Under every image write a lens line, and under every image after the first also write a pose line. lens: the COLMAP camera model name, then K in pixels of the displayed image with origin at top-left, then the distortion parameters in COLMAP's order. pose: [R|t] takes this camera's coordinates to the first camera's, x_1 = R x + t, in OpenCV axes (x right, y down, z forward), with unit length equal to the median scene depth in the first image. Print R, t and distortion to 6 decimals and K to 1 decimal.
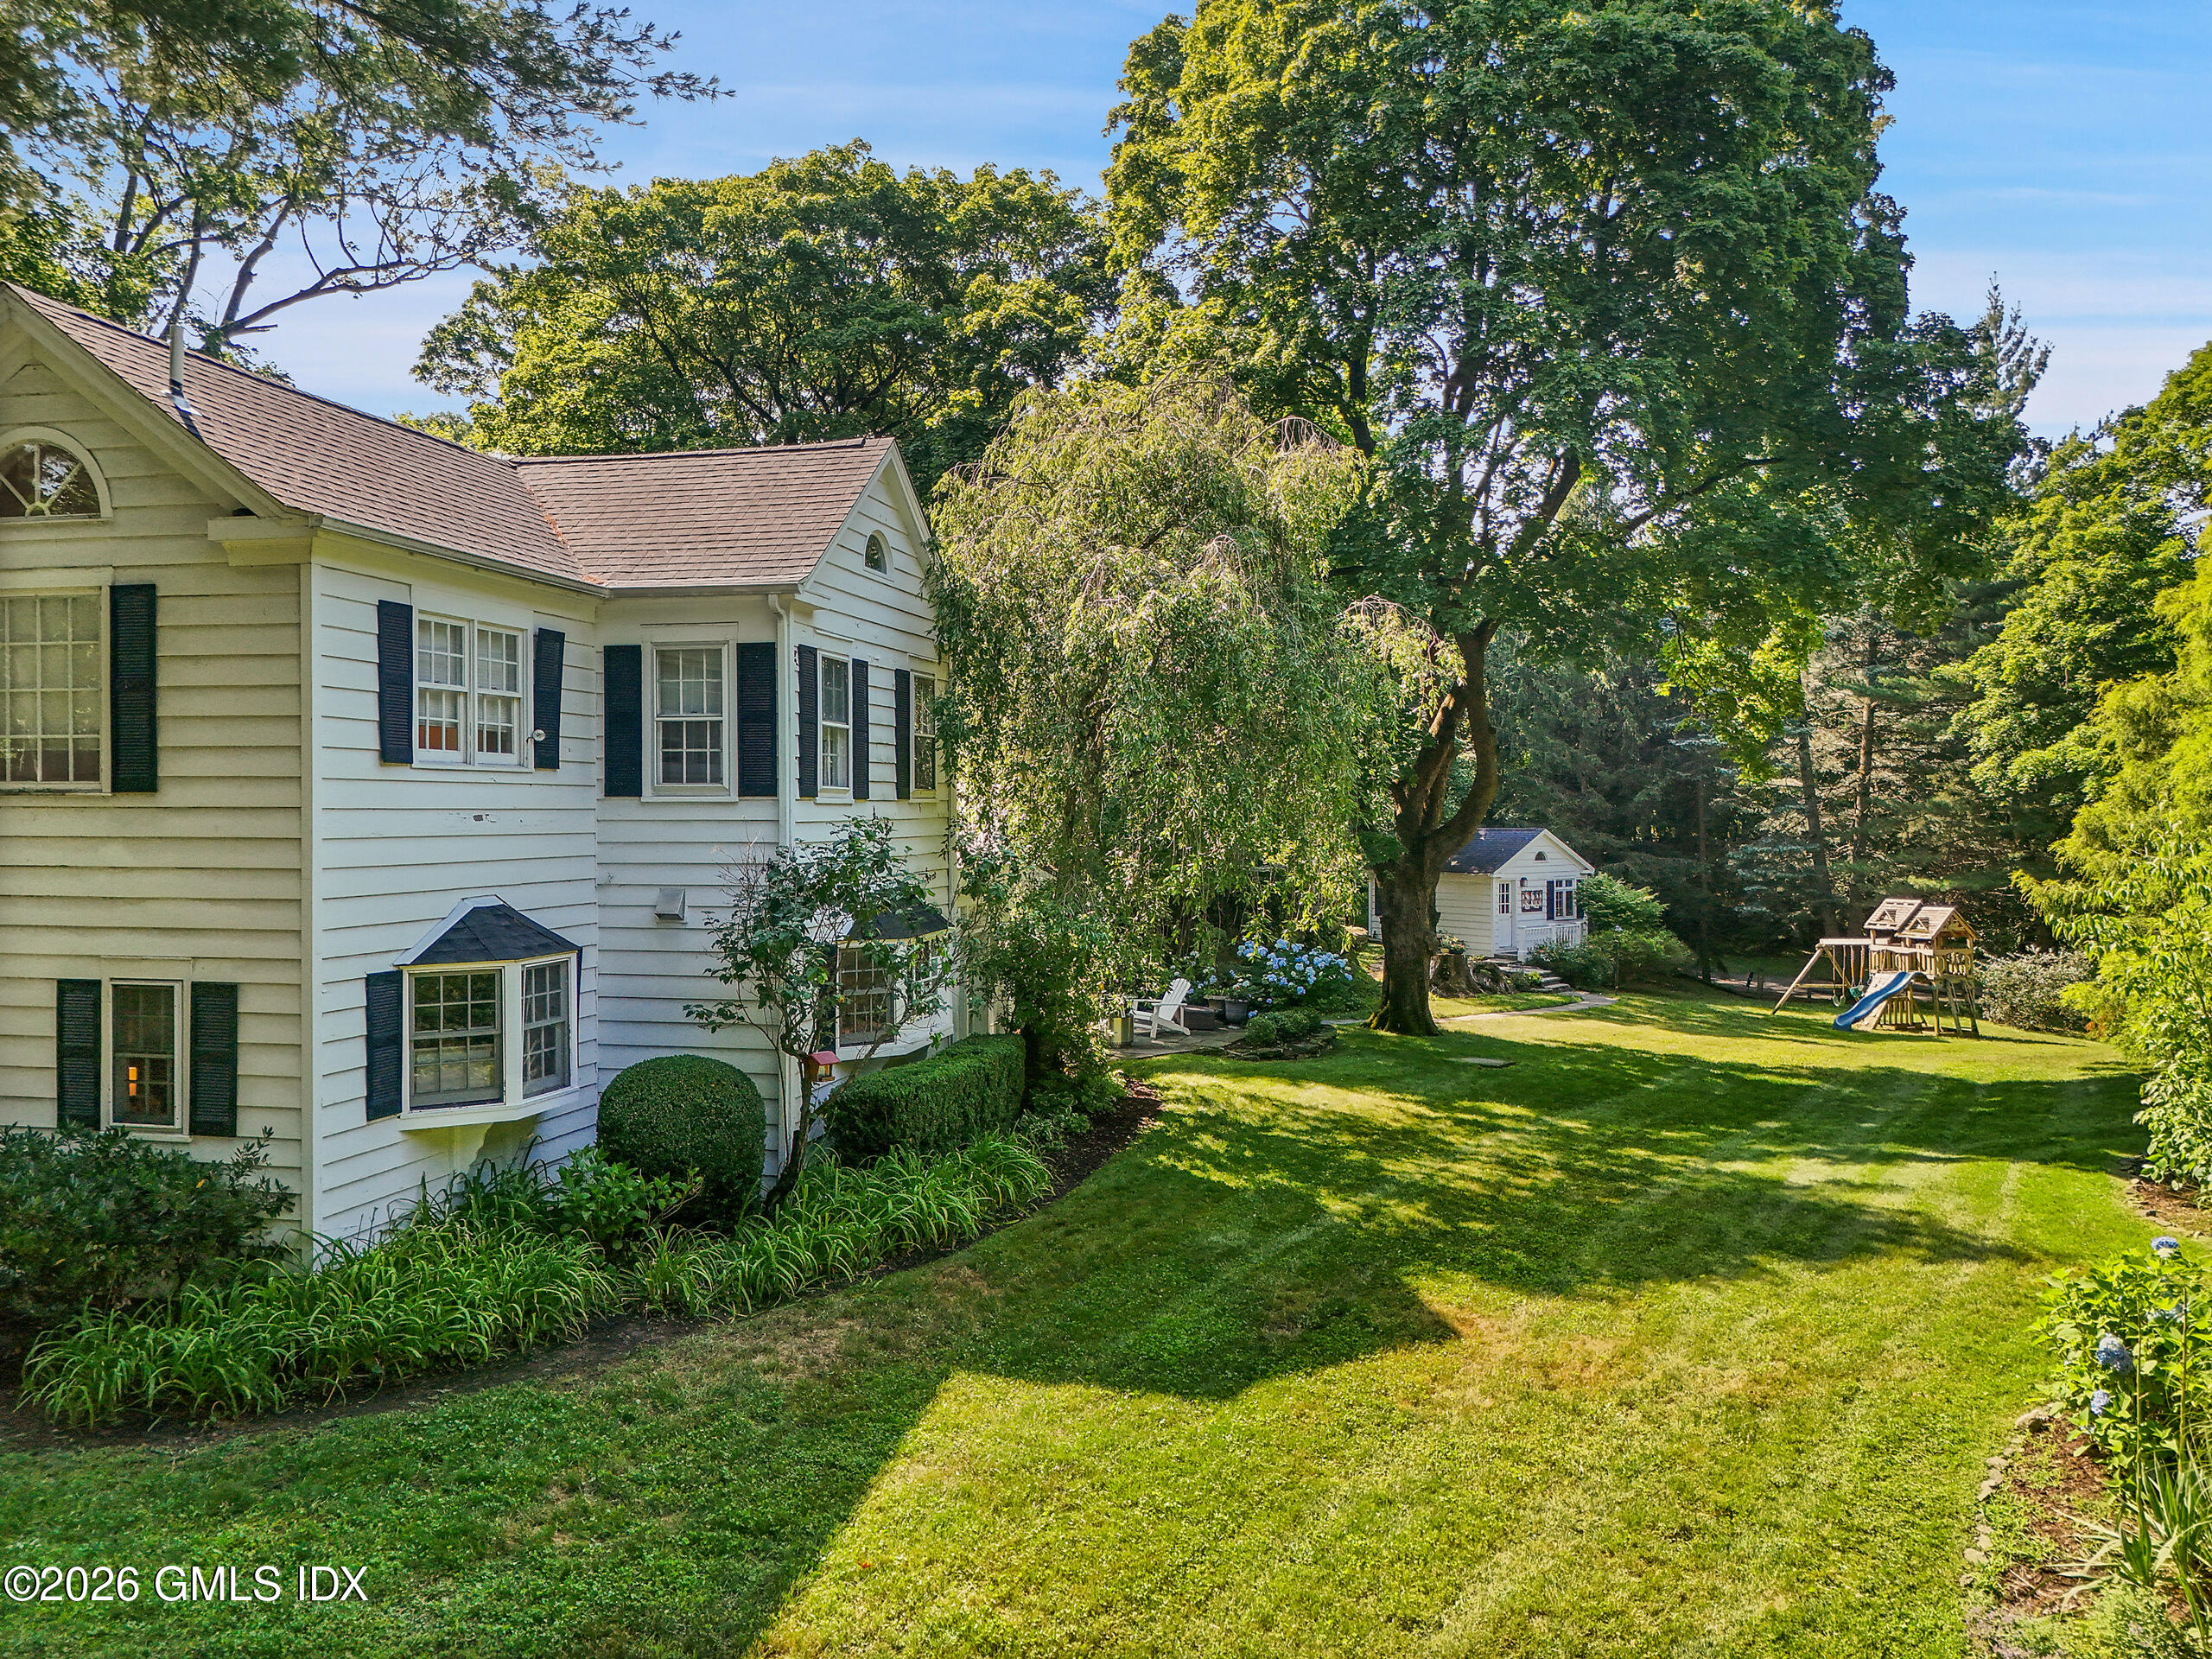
lens RADIAL K [[1582.2, 0, 1114.8], [0, 1582.2, 843.3], [0, 0, 1]] dist [0.084458, -0.122376]
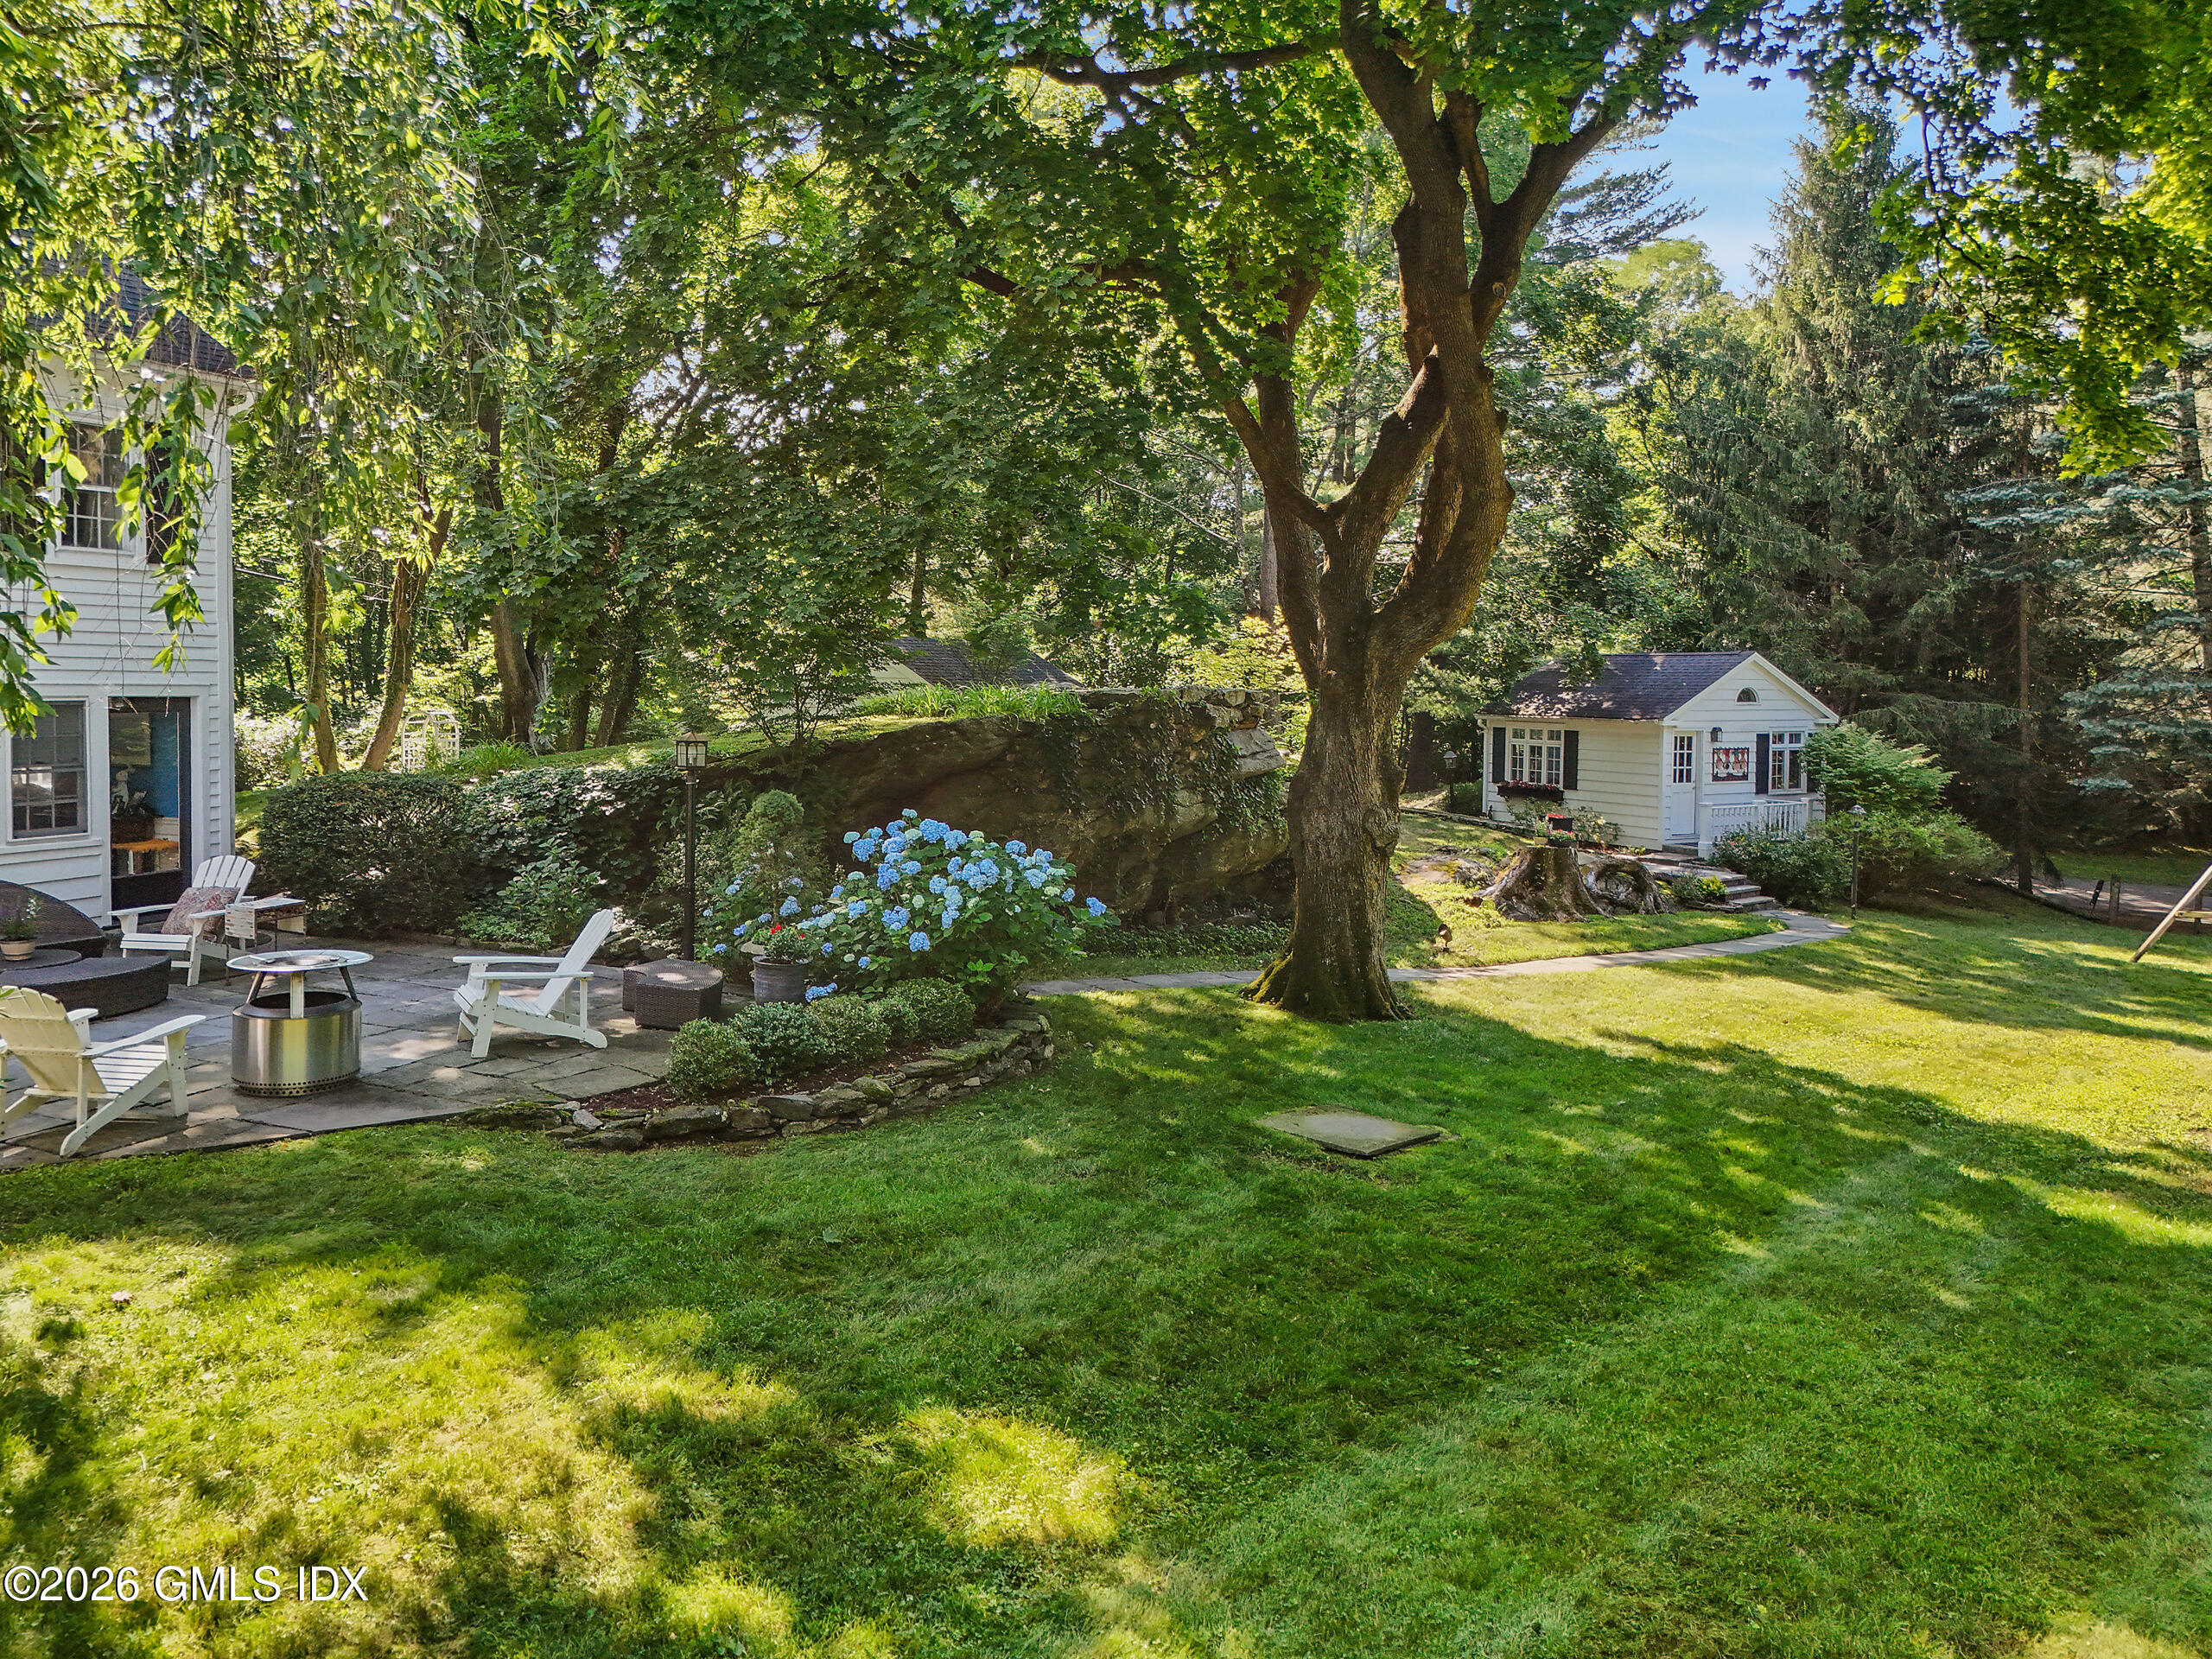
lens RADIAL K [[1627.9, 0, 1066.8], [0, 1627.9, 760.1], [0, 0, 1]] dist [0.006463, -0.006141]
pose [[0.981513, 0.015640, -0.190753, 0.137424], [-0.009478, 0.999405, 0.033177, 0.016787], [0.191158, -0.030756, 0.981077, 0.333478]]
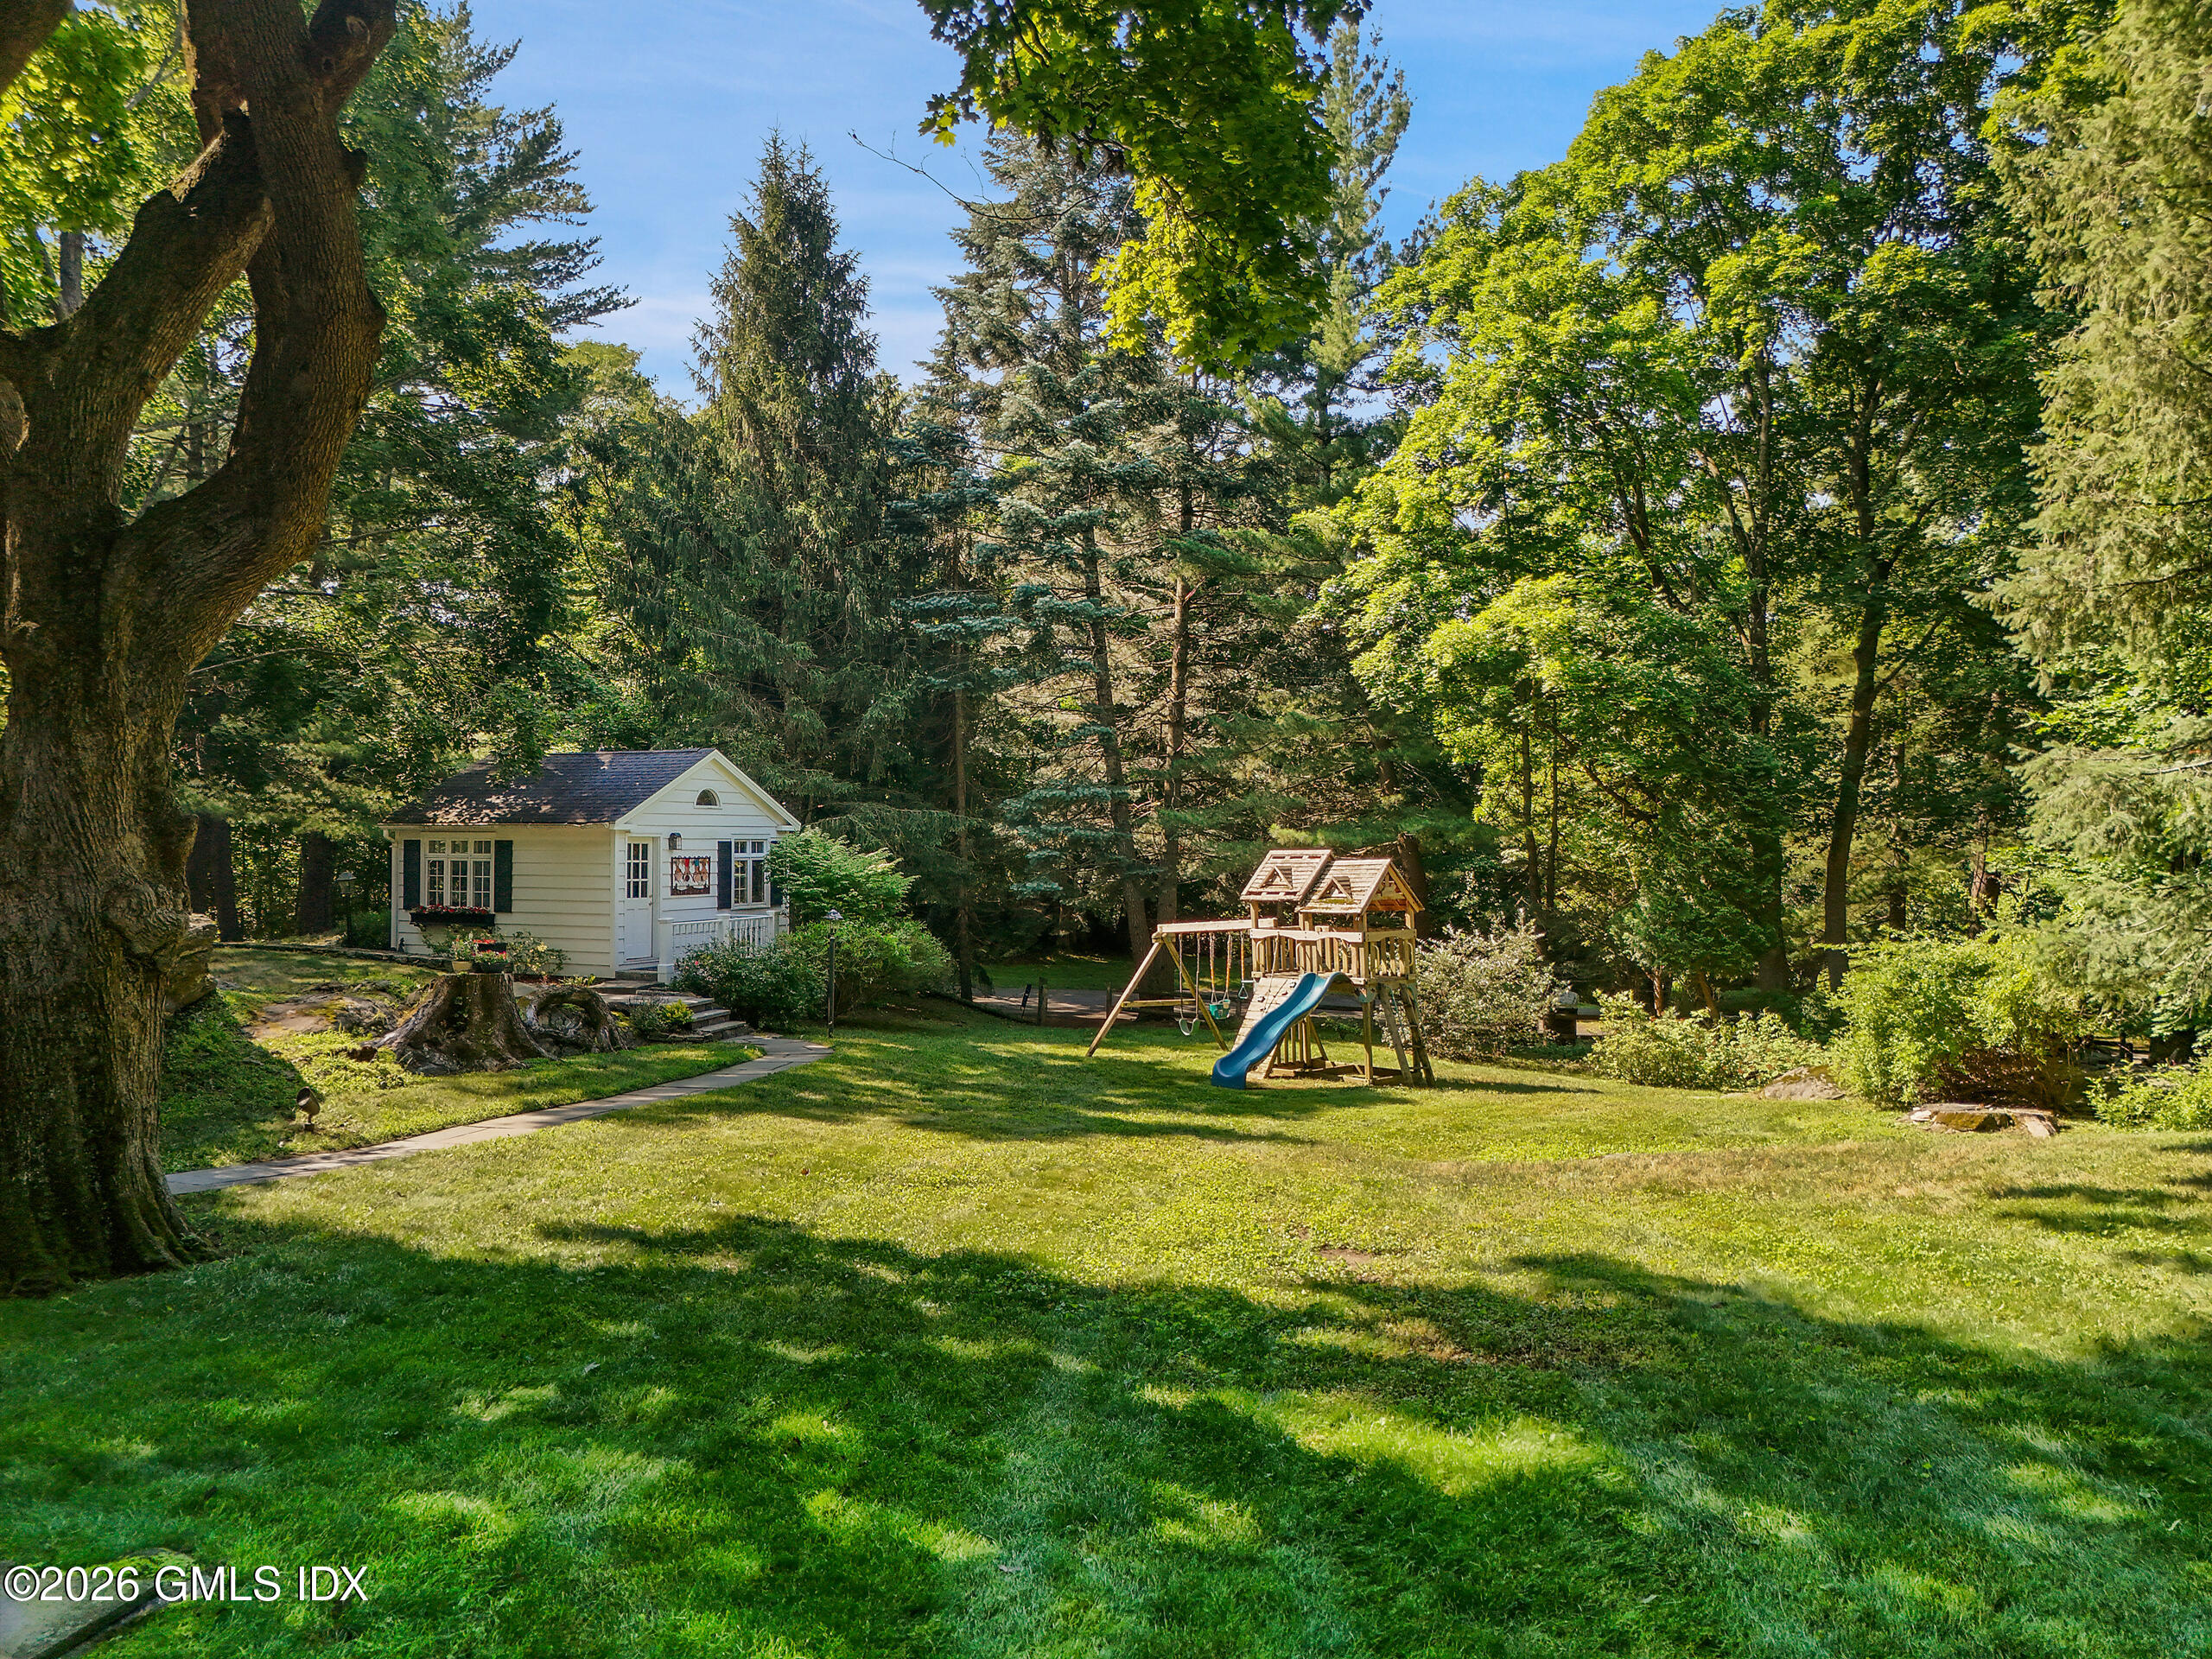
lens RADIAL K [[1582.2, 0, 1114.8], [0, 1582.2, 843.3], [0, 0, 1]] dist [0.084458, -0.122376]
pose [[0.891407, 0.002237, 0.453199, 0.154374], [0.004548, 0.999893, -0.013881, 0.036744], [-0.453181, 0.014435, 0.891302, 0.469446]]
